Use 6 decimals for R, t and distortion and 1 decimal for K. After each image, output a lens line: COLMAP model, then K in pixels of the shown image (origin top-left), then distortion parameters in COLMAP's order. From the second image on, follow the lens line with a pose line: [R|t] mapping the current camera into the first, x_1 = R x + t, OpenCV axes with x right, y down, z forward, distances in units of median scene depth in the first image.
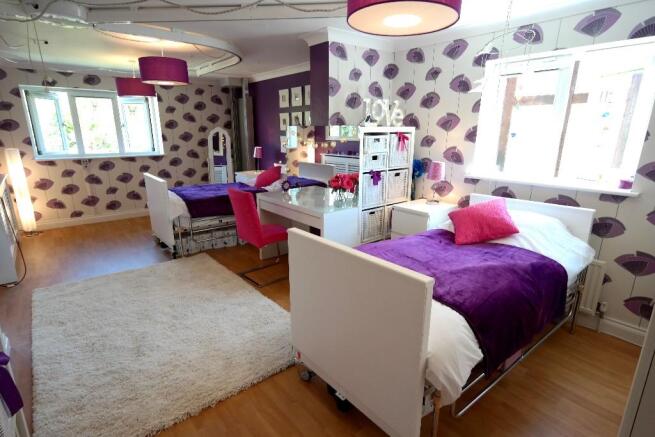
lens RADIAL K [[348.8, 0, 326.8], [0, 348.8, 226.8], [0, 0, 1]] dist [-0.002350, 0.012324]
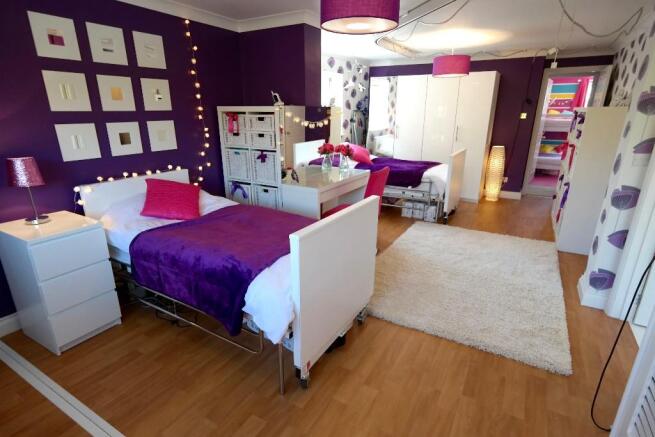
lens RADIAL K [[348.8, 0, 326.8], [0, 348.8, 226.8], [0, 0, 1]] dist [-0.002350, 0.012324]
pose [[-0.352654, -0.303649, 0.885117, -0.932422], [0.245762, 0.882627, 0.400713, -0.319201], [-0.902904, 0.358841, -0.236637, 1.131321]]
